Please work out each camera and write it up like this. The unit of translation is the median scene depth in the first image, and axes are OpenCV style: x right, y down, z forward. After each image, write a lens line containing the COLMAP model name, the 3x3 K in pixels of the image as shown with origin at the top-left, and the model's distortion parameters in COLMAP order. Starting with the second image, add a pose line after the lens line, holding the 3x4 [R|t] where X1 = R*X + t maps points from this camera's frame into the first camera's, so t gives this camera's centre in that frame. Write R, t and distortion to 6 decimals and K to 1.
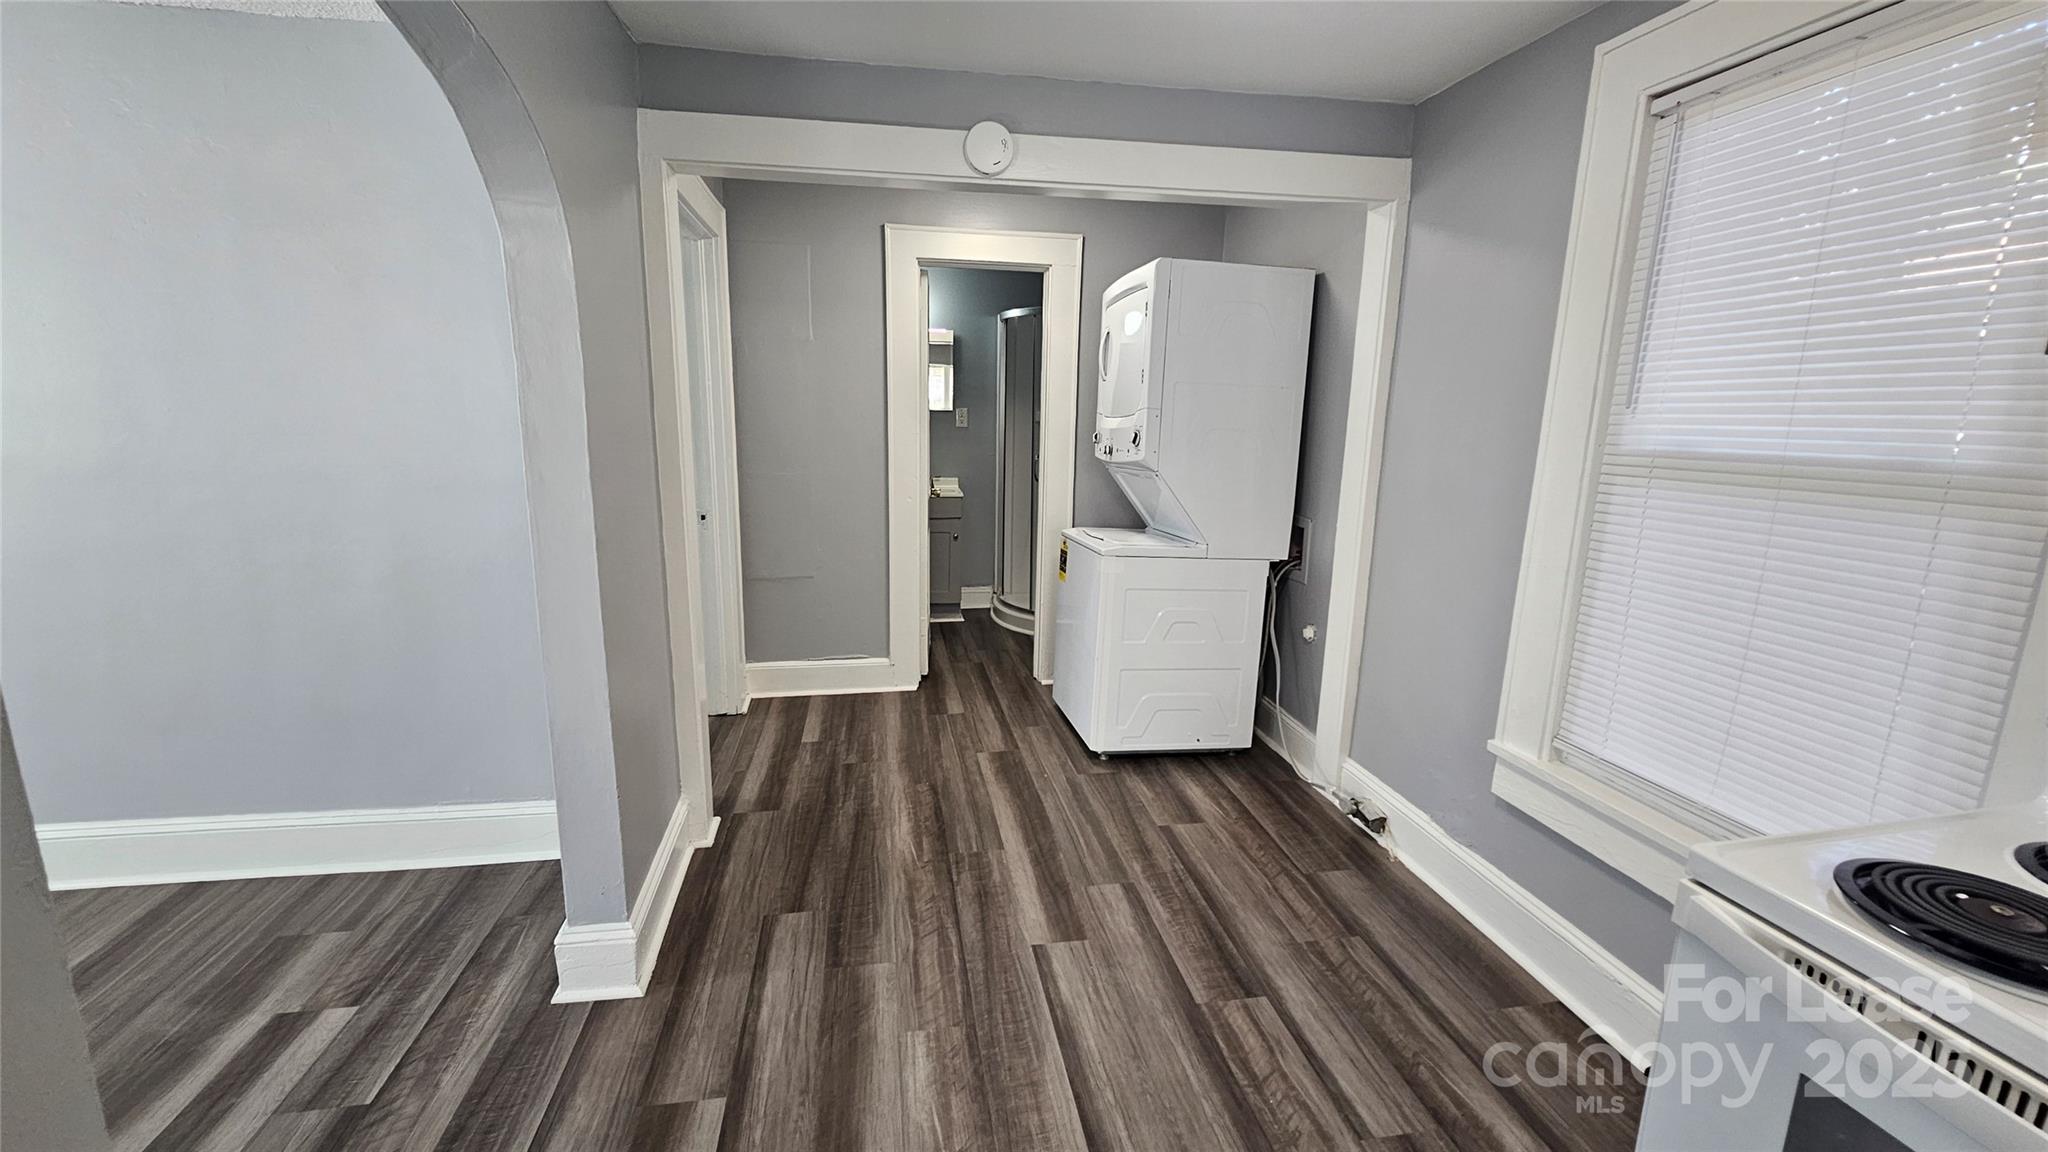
lens RADIAL K [[837.8, 0, 1017.2], [0, 837.8, 578.9], [0, 0, 1]] dist [-0.008524, 0.000436]
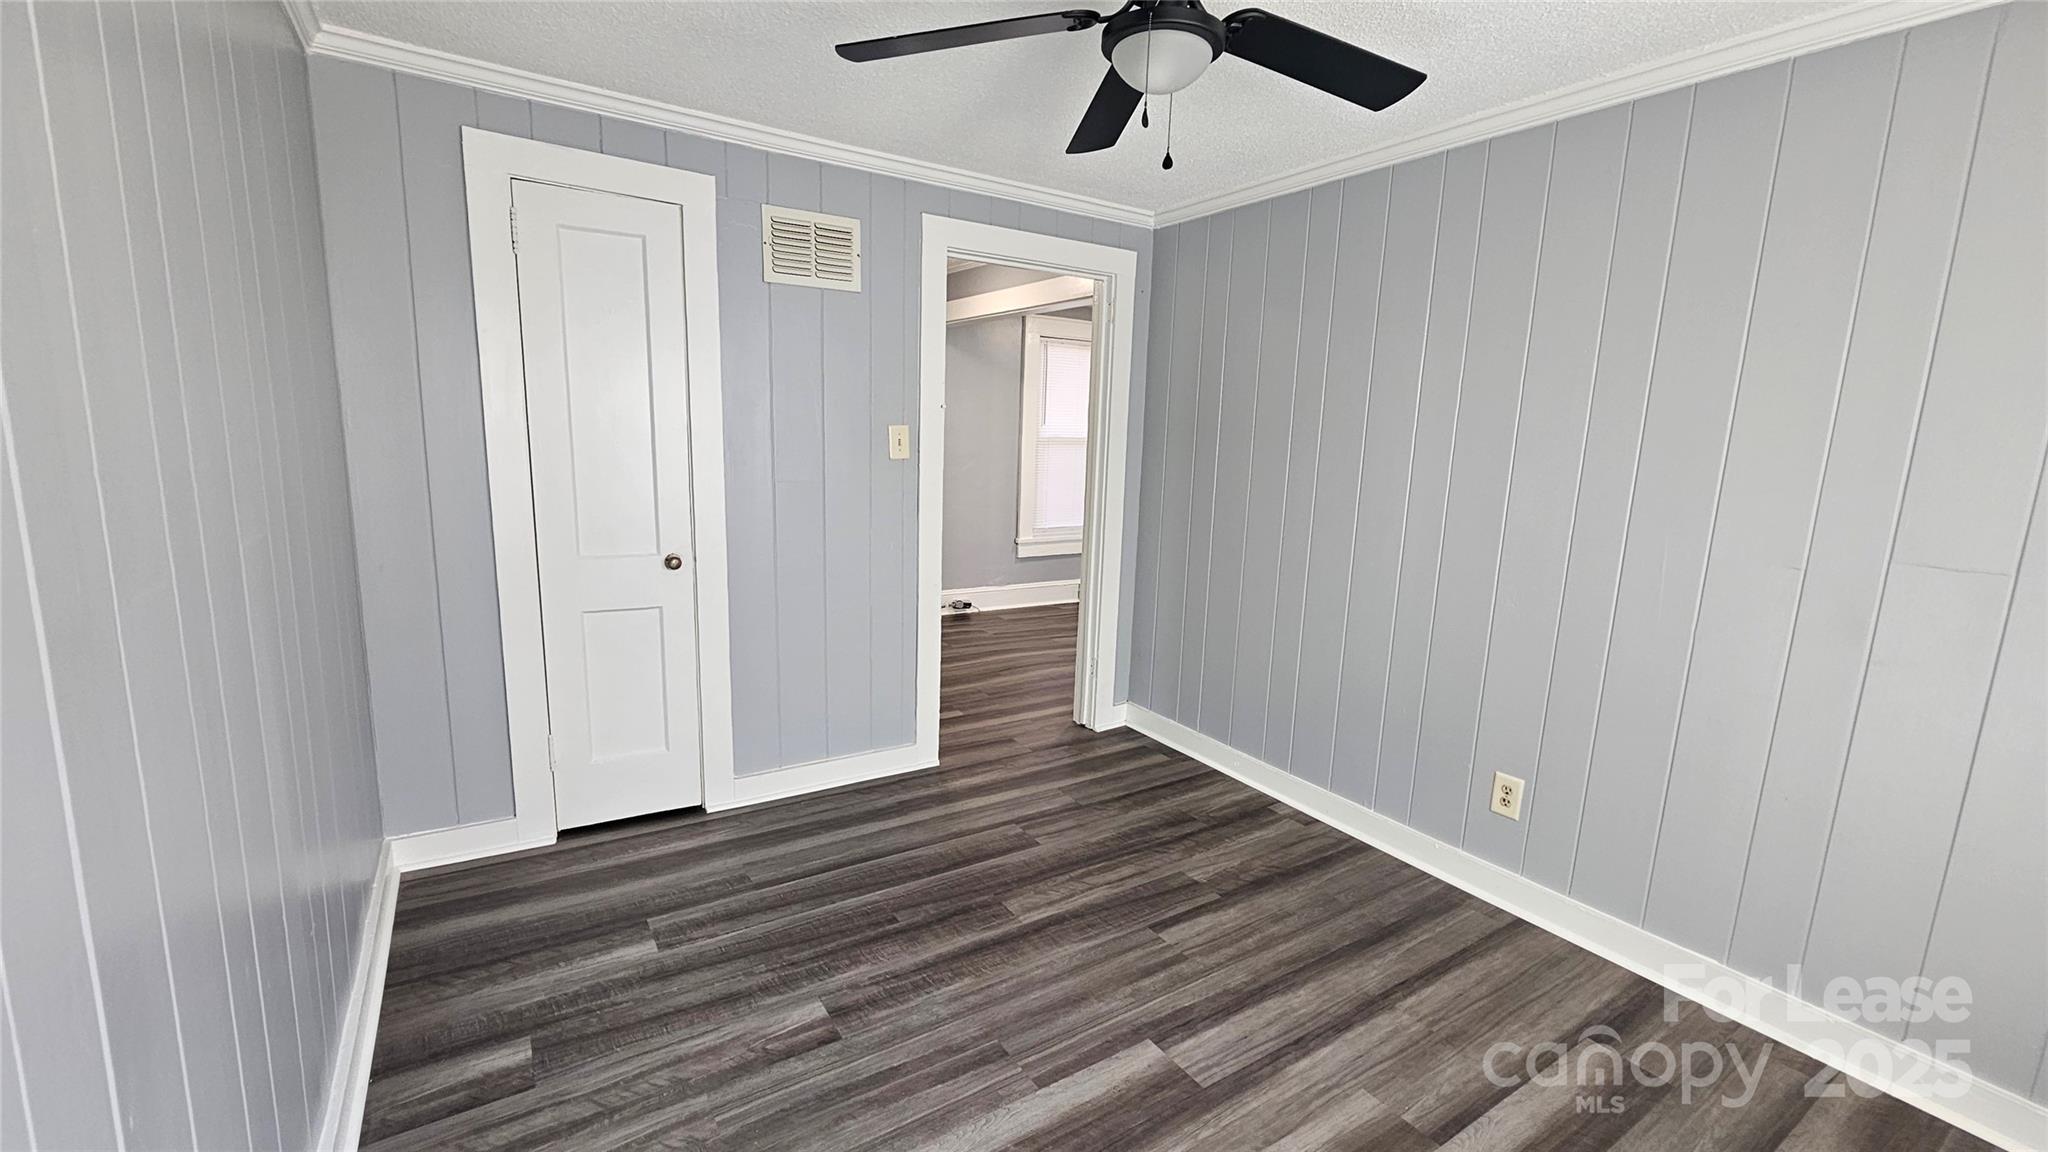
lens RADIAL K [[837.8, 0, 1017.2], [0, 837.8, 578.9], [0, 0, 1]] dist [-0.008524, 0.000436]
pose [[-0.389506, -0.194568, 0.900238, -2.407717], [0.144602, 0.952391, 0.268404, -0.530833], [-0.909602, 0.234721, -0.342827, 2.387793]]
